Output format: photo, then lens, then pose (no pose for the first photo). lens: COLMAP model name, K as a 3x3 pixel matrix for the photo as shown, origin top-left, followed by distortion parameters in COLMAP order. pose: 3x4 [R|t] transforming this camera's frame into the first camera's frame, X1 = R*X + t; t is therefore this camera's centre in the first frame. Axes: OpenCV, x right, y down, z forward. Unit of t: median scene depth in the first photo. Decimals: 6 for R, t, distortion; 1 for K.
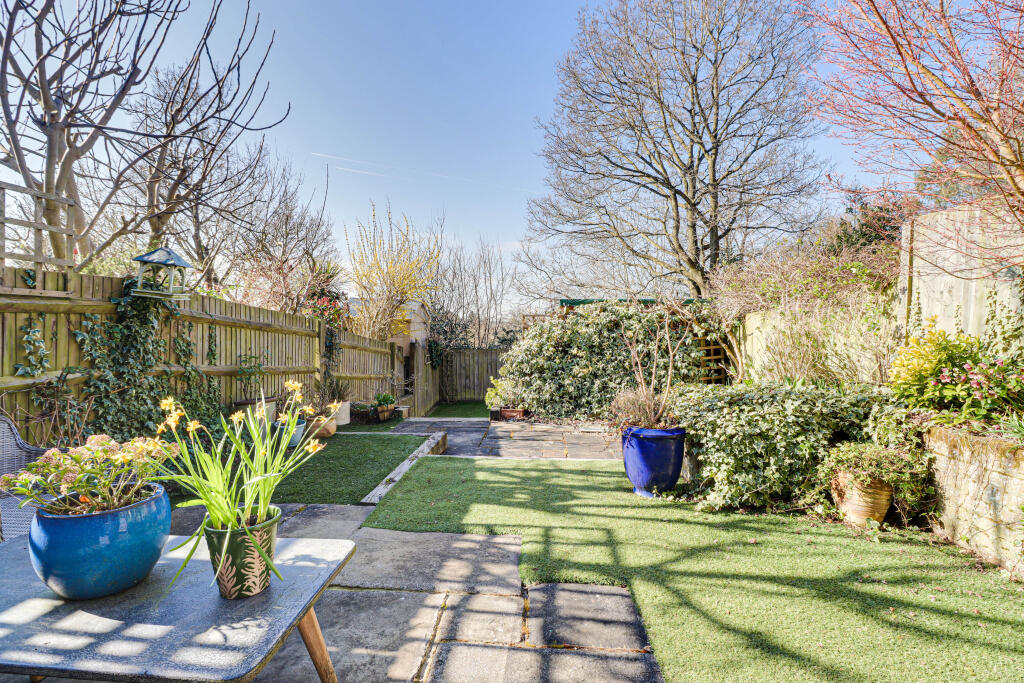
lens RADIAL K [[470.0, 0, 498.5], [0, 470.0, 312.6], [0, 0, 1]] dist [0.021832, -0.025068]
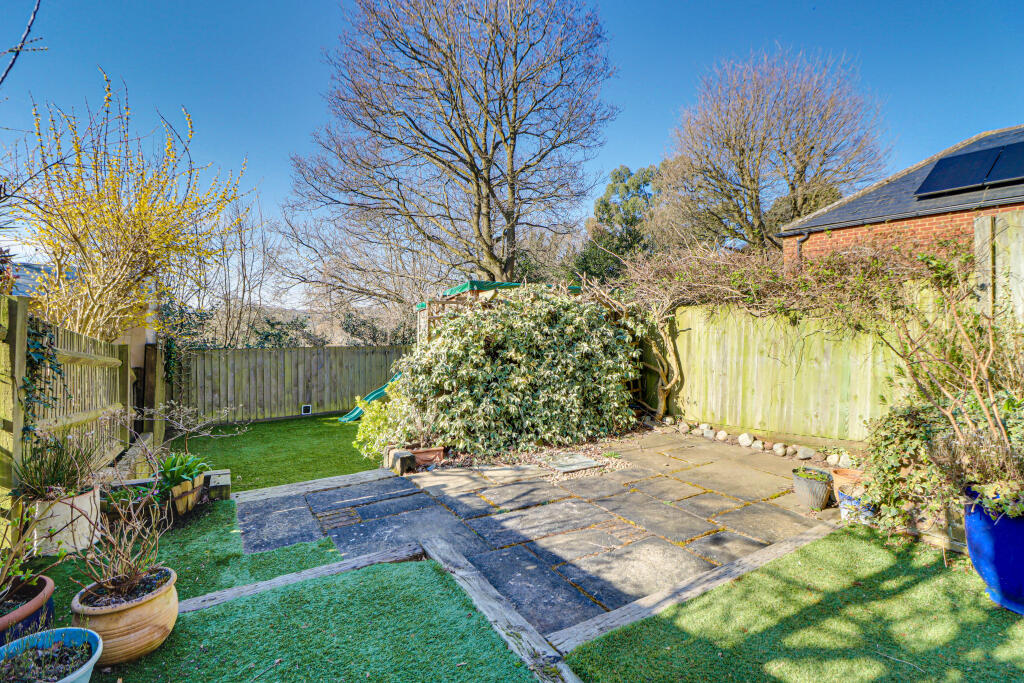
lens RADIAL K [[470.0, 0, 498.5], [0, 470.0, 312.6], [0, 0, 1]] dist [0.021832, -0.025068]
pose [[0.819980, 0.018466, 0.572094, -0.258284], [-0.028291, 0.999565, 0.008286, 0.014104], [-0.571693, -0.022979, 0.820146, 0.428359]]
